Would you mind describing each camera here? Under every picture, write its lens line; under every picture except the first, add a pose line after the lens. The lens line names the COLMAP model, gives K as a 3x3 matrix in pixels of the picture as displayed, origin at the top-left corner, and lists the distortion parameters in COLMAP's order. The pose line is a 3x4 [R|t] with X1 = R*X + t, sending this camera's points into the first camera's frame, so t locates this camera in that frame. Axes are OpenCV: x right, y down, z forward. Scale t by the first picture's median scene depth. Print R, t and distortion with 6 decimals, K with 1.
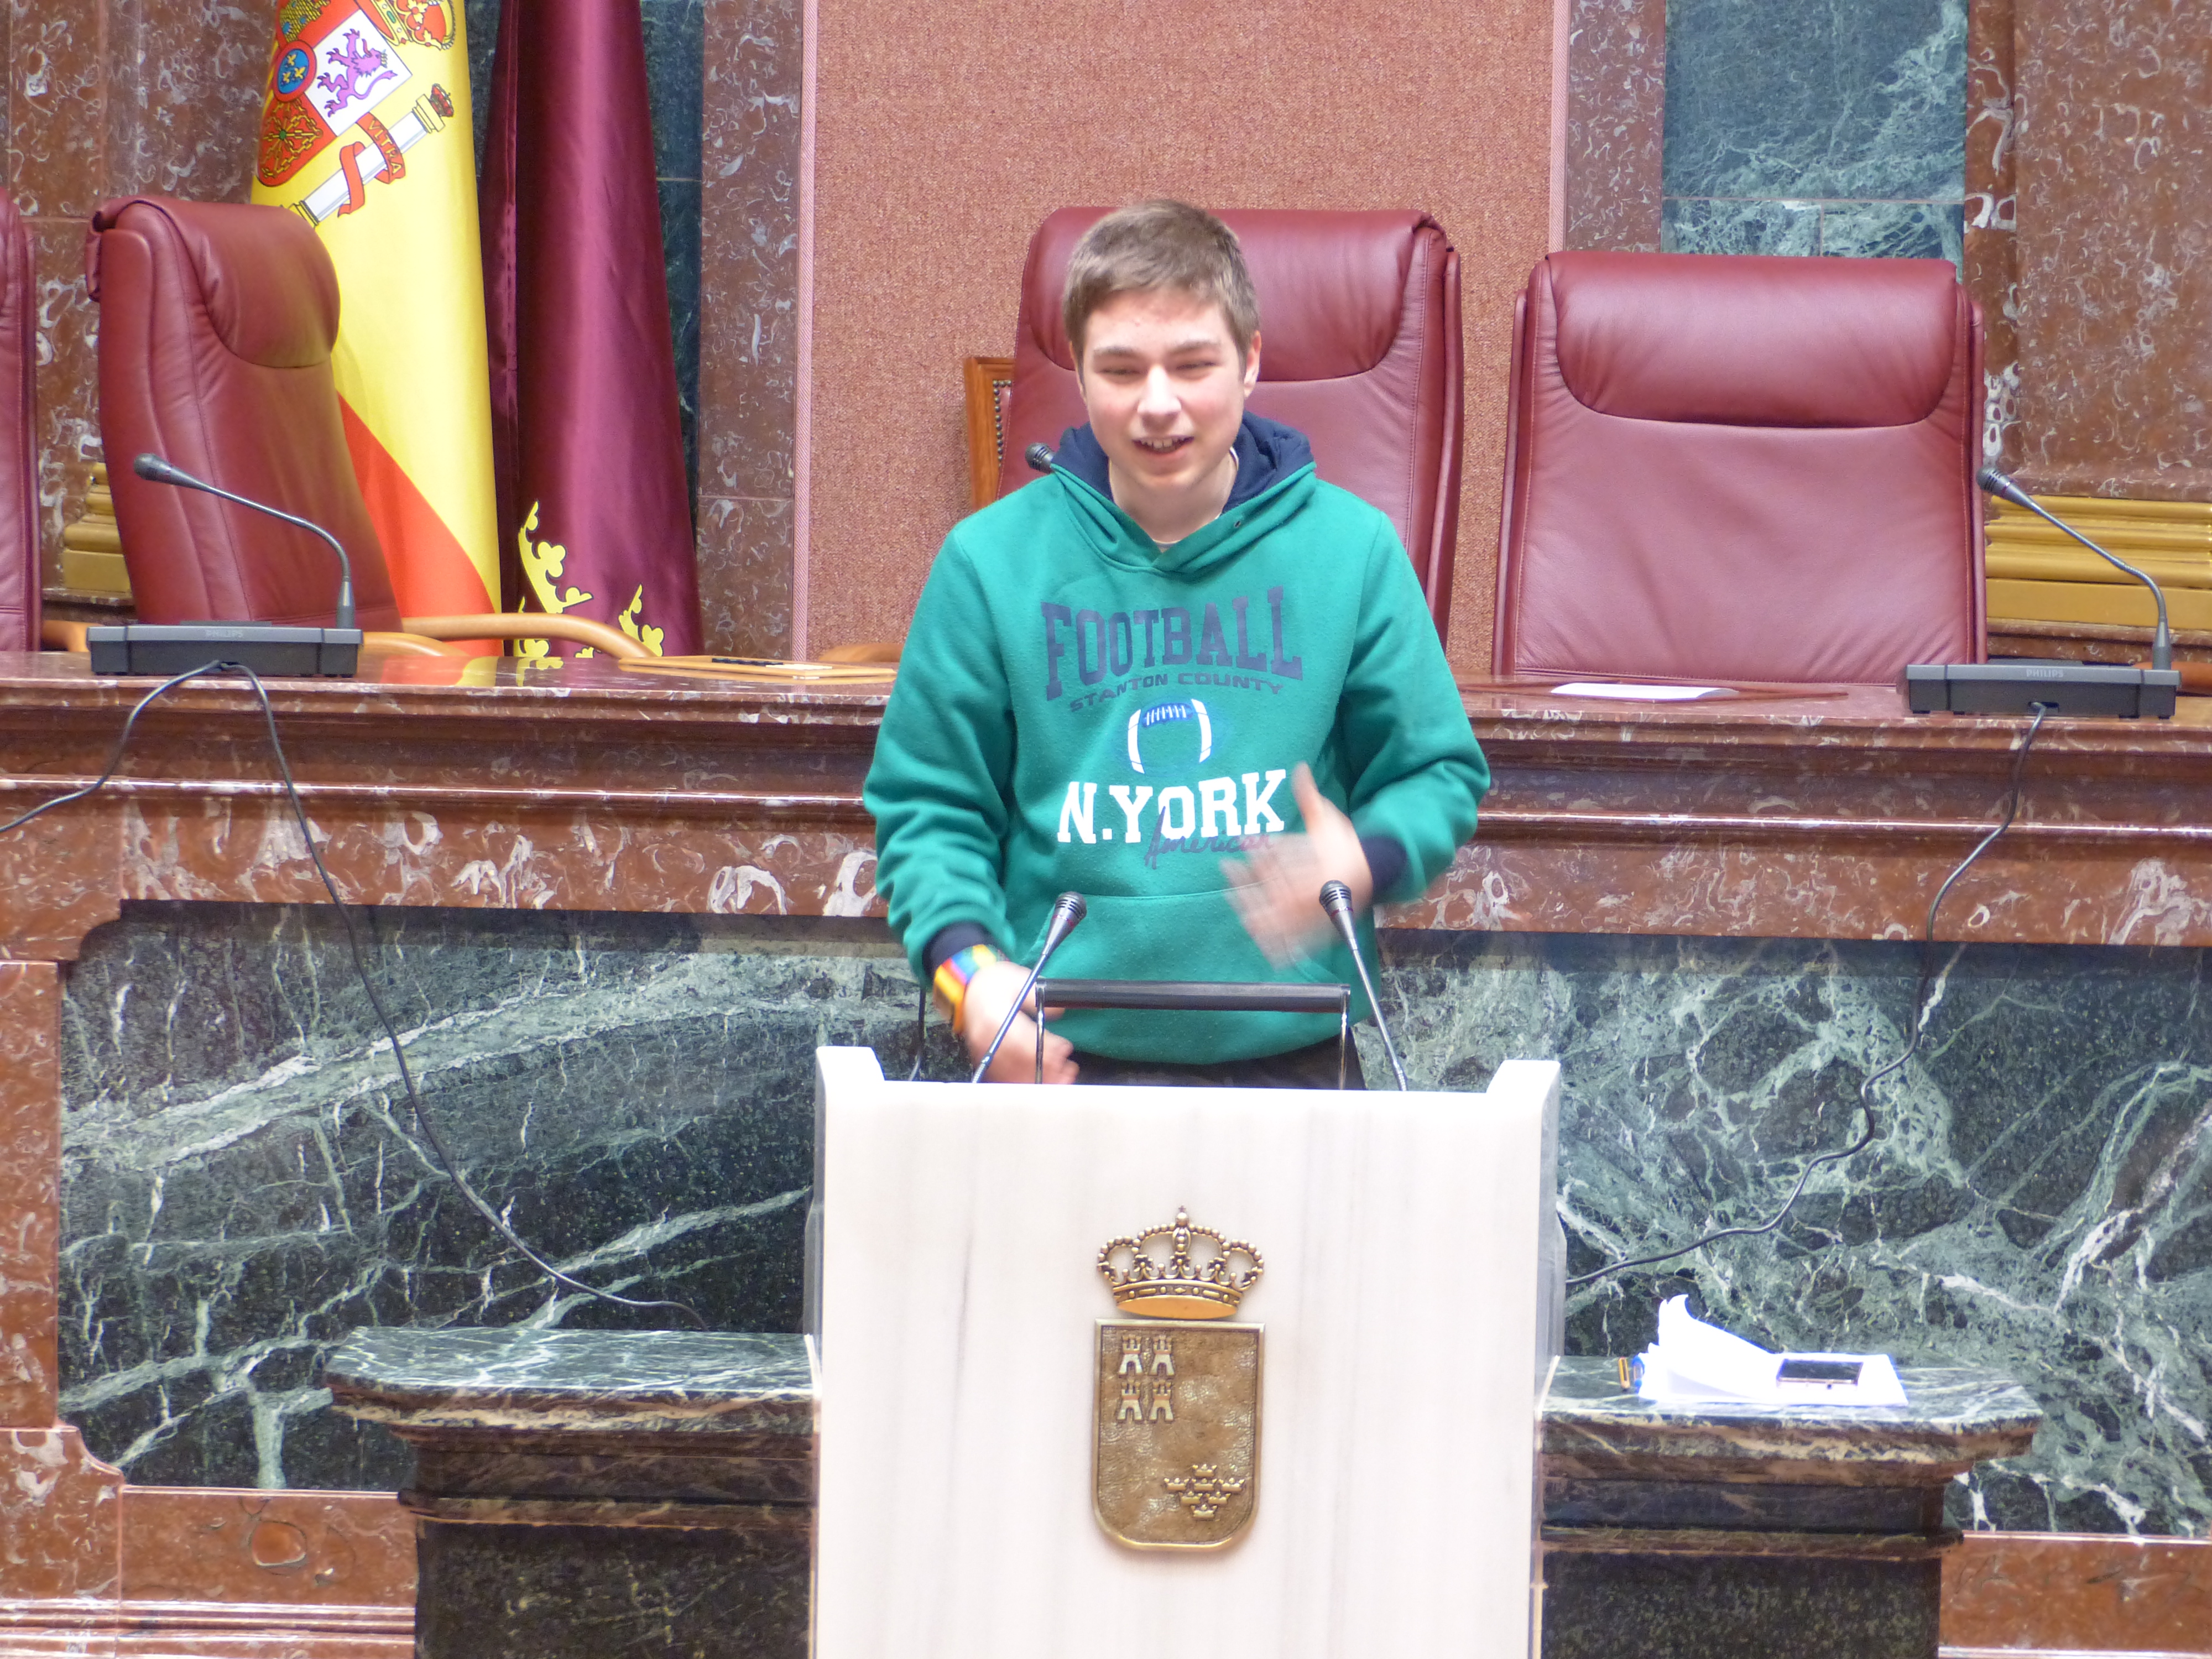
lens RADIAL K [[8254.3, 0, 1106.0], [0, 8254.3, 829.5], [0, 0, 1]] dist [-0.000997, 0.580308]
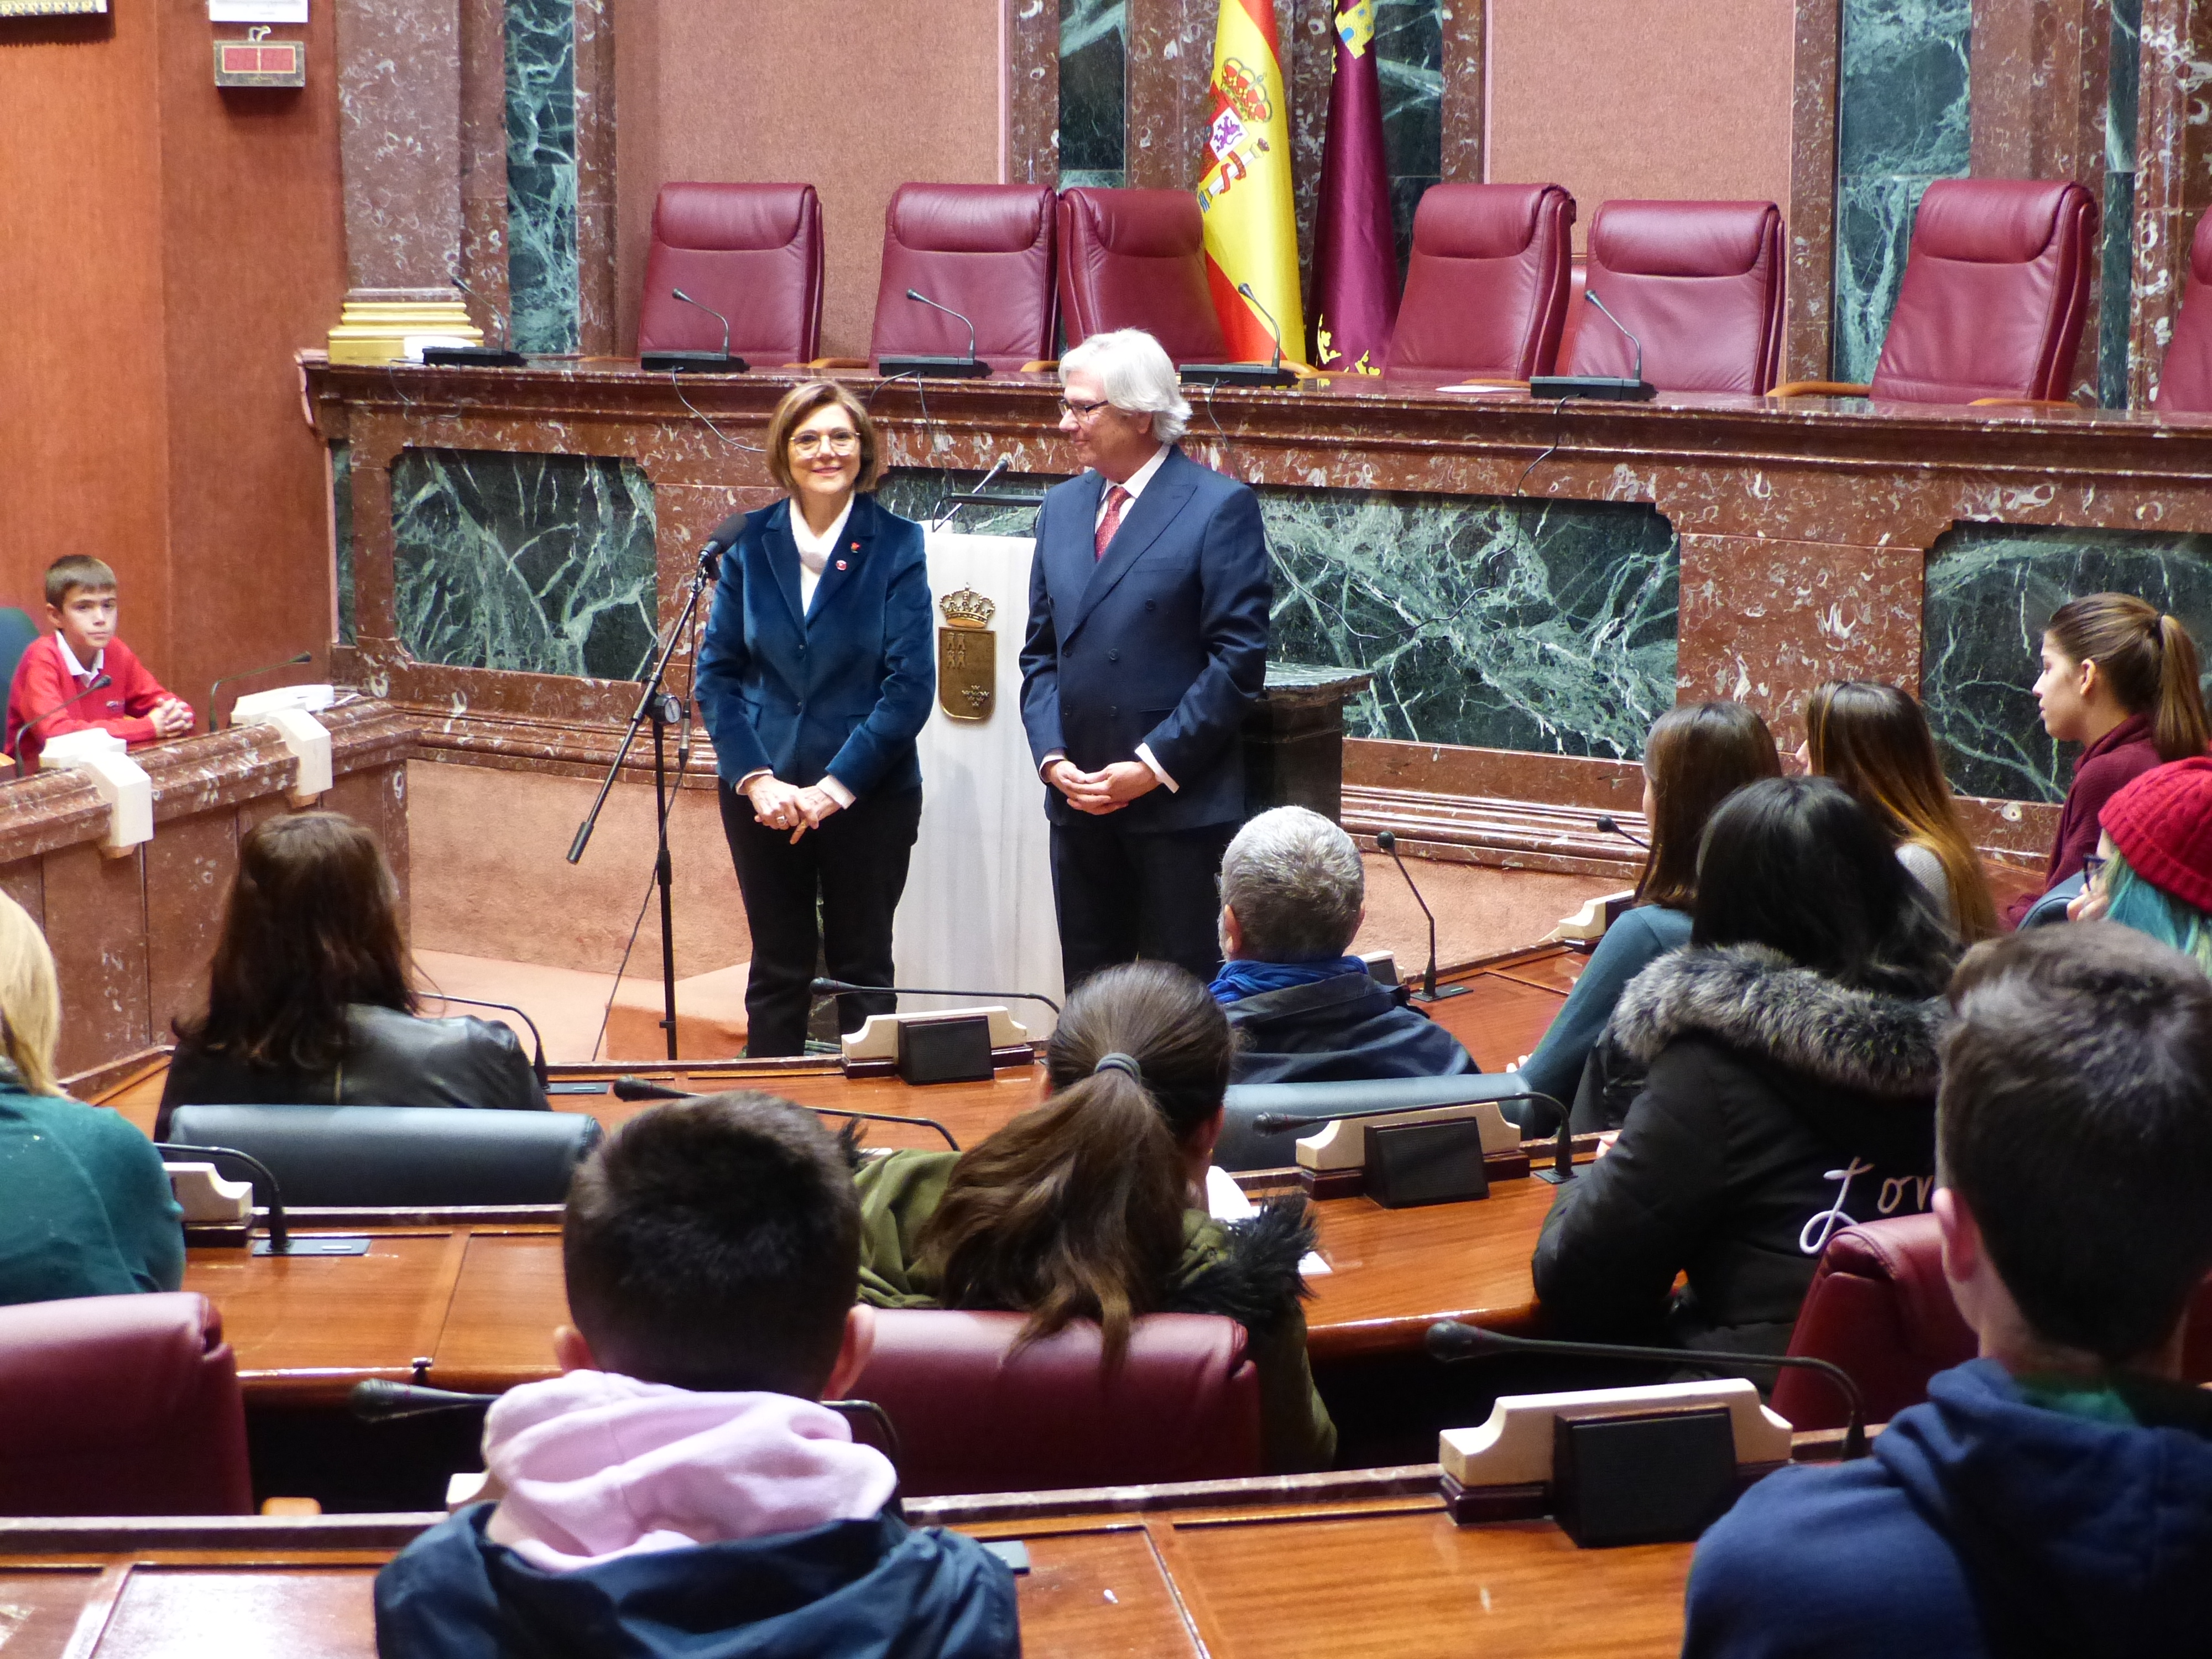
lens RADIAL K [[3924.1, 0, 1106.0], [0, 3924.1, 829.5], [0, 0, 1]] dist [-0.076193, 0.337857]
pose [[0.857165, 0.064404, -0.511000, 0.559359], [-0.022794, 0.995922, 0.087286, 0.013058], [0.514538, -0.063171, 0.855138, -0.003423]]
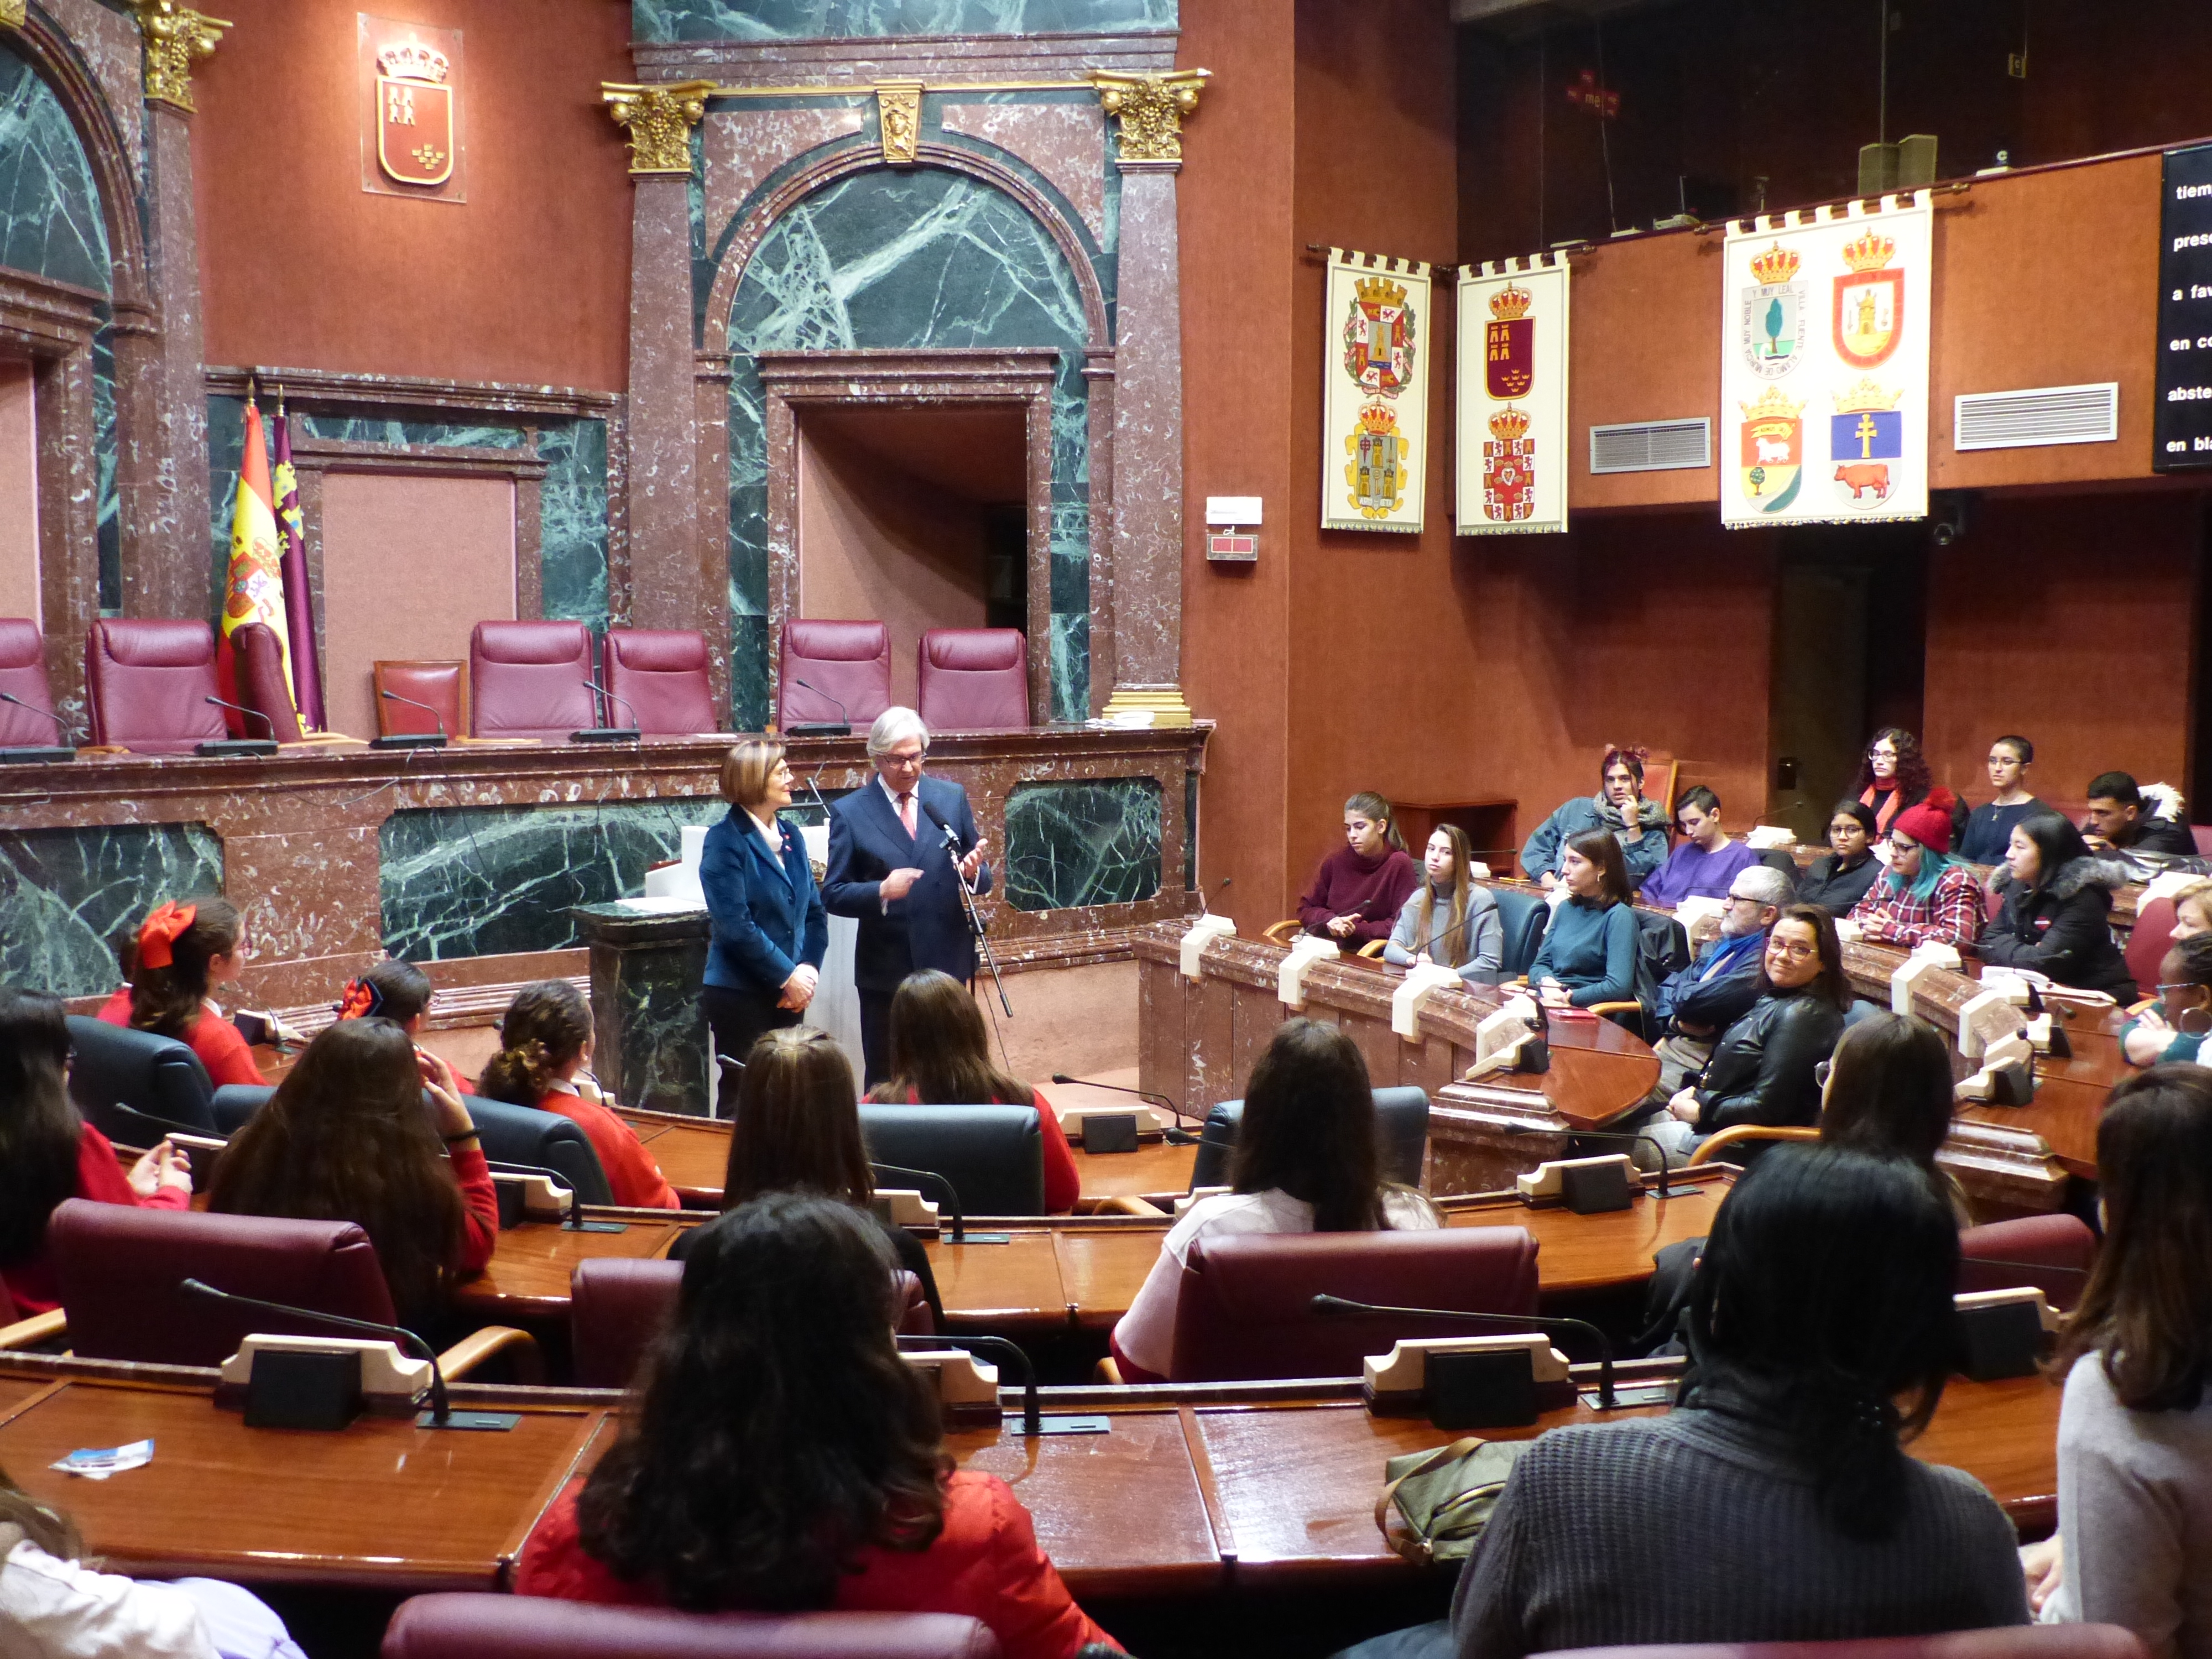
lens RADIAL K [[2249.4, 0, 1111.9], [0, 2249.4, 848.1], [0, 0, 1]] dist [-0.031018, 0.010918]
pose [[0.774218, -0.077566, 0.628148, -0.509069], [0.056597, 0.996971, 0.053352, -0.009770], [-0.630384, -0.005755, 0.776262, -0.003161]]
